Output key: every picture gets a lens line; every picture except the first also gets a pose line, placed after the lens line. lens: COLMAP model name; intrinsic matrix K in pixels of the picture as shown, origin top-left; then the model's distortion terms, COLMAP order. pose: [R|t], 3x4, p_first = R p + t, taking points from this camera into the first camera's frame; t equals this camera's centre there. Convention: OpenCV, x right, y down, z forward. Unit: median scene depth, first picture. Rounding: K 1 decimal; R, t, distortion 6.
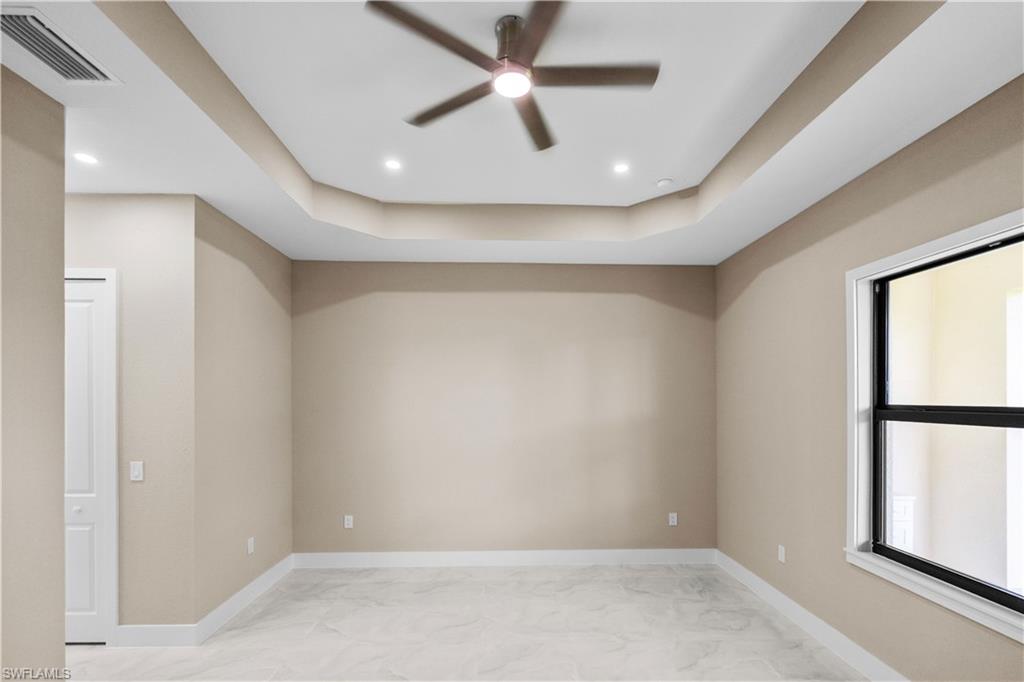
lens RADIAL K [[467.4, 0, 514.6], [0, 467.4, 400.9], [0, 0, 1]] dist [-0.001435, -0.000103]
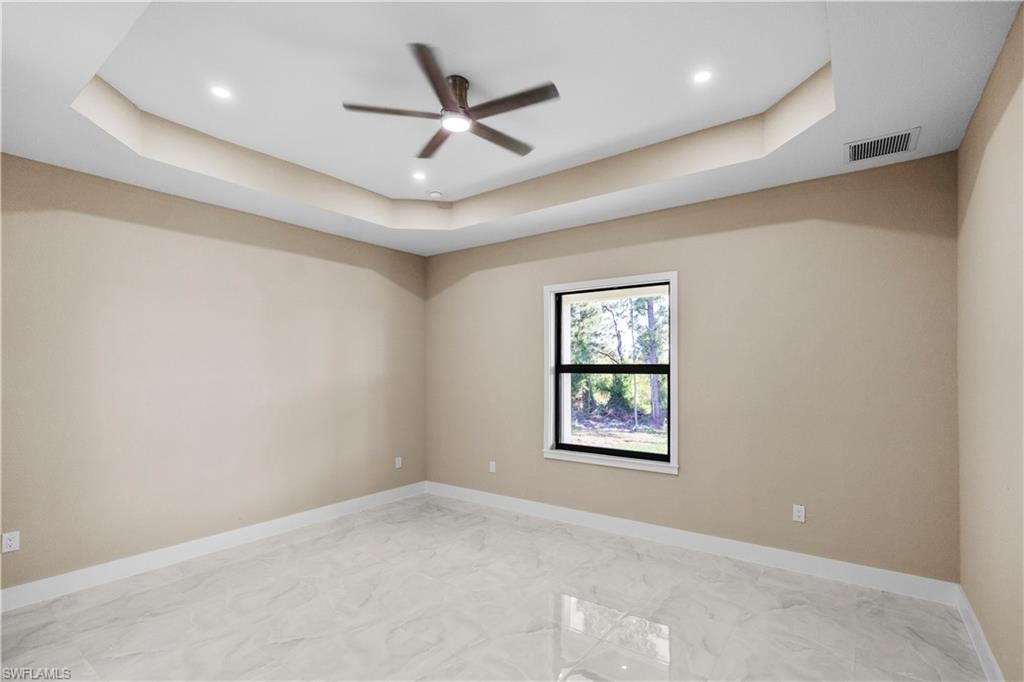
lens RADIAL K [[475.9, 0, 517.3], [0, 475.9, 368.1], [0, 0, 1]] dist [-0.001451, -0.000210]
pose [[0.621459, -0.003969, 0.783436, -0.498556], [0.005292, 0.999986, 0.000868, 0.013574], [-0.783429, 0.003606, 0.621471, 0.004662]]
